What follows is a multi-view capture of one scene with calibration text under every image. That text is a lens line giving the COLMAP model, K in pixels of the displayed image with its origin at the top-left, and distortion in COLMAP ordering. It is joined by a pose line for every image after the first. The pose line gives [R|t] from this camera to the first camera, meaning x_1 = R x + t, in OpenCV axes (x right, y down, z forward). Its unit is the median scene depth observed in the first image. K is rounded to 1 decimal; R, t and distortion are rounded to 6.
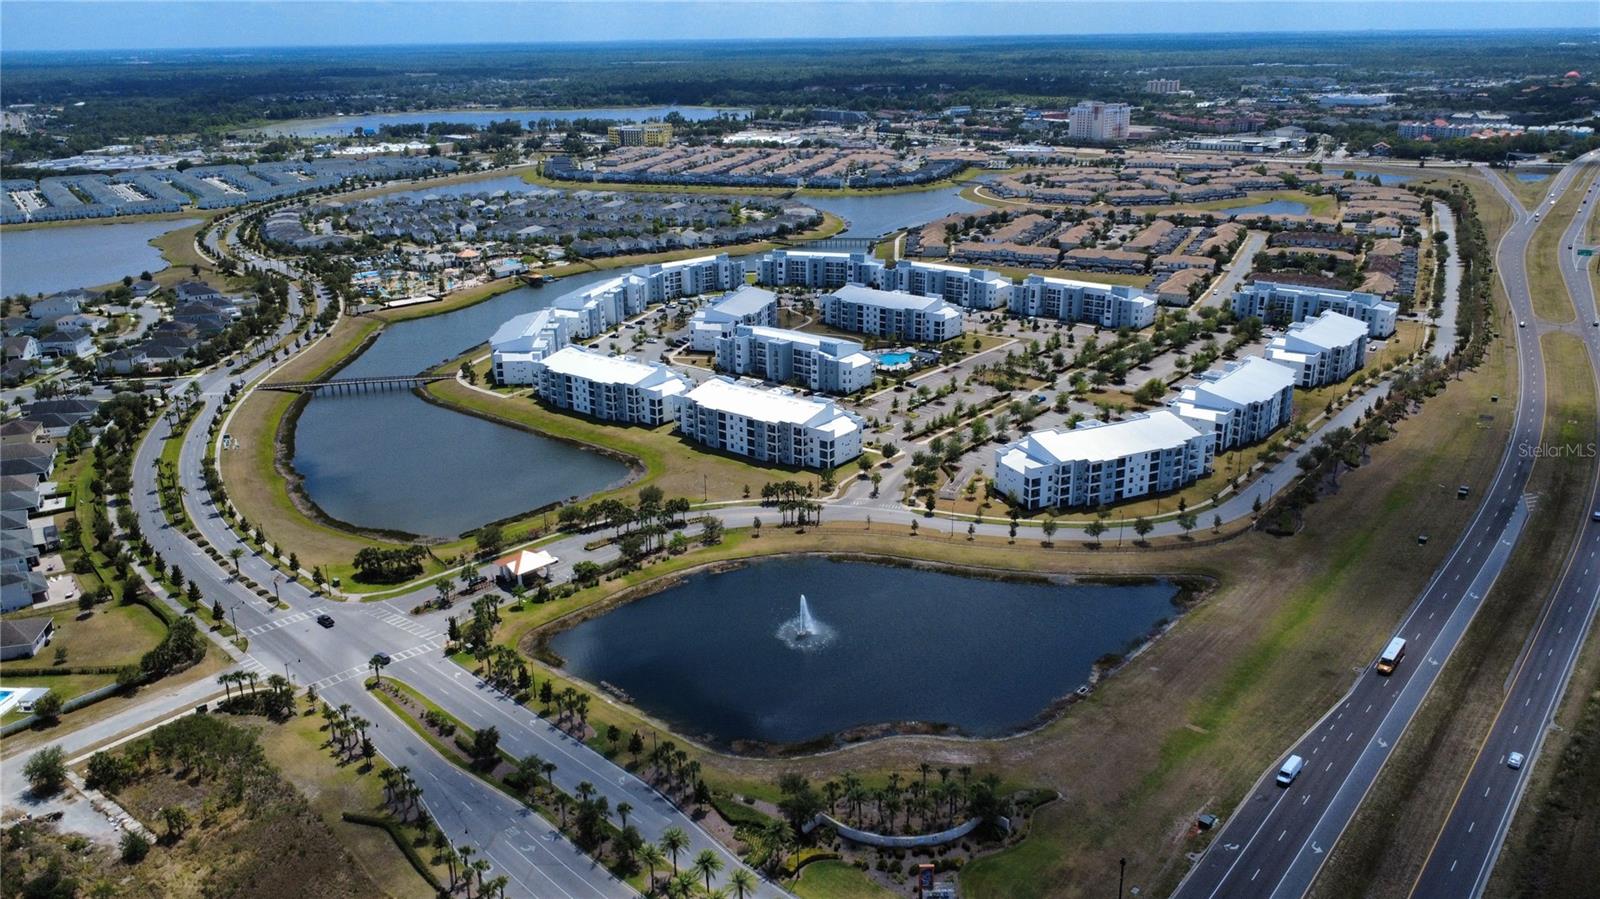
lens RADIAL K [[1200.8, 0, 800.0], [0, 1200.8, 449.5], [0, 0, 1]] dist [0.006559, -0.007972]
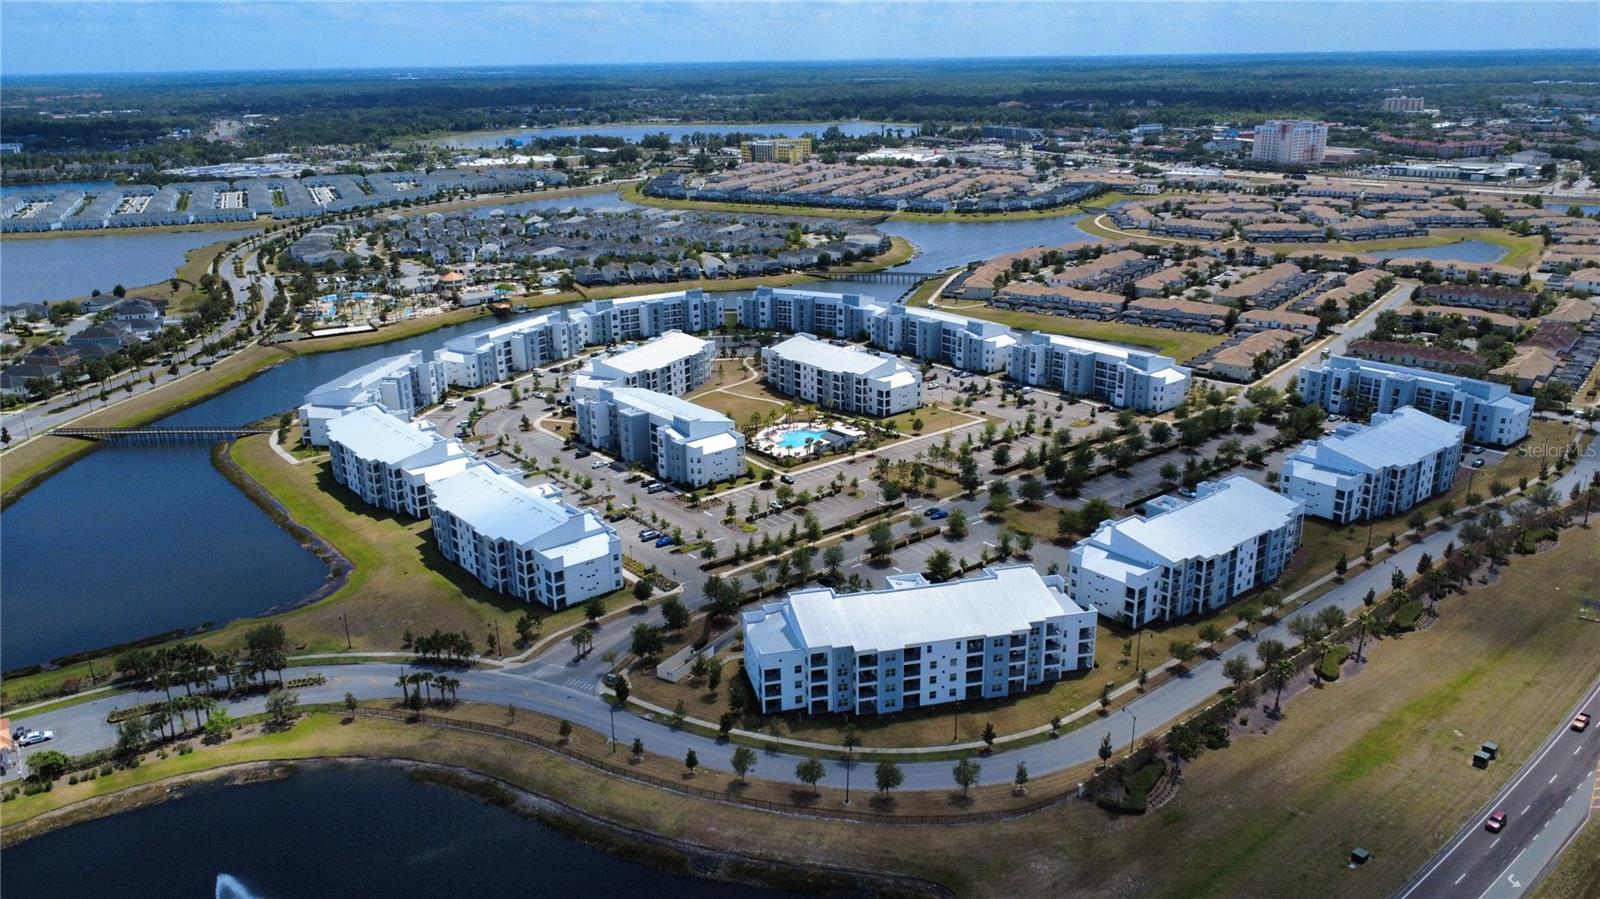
lens RADIAL K [[1200.8, 0, 800.0], [0, 1200.8, 449.5], [0, 0, 1]] dist [0.006559, -0.007972]
pose [[0.980351, 0.060427, -0.187780, 0.181796], [-0.063013, 0.997982, -0.007827, -0.050896], [0.186929, 0.019506, 0.982180, 0.195784]]
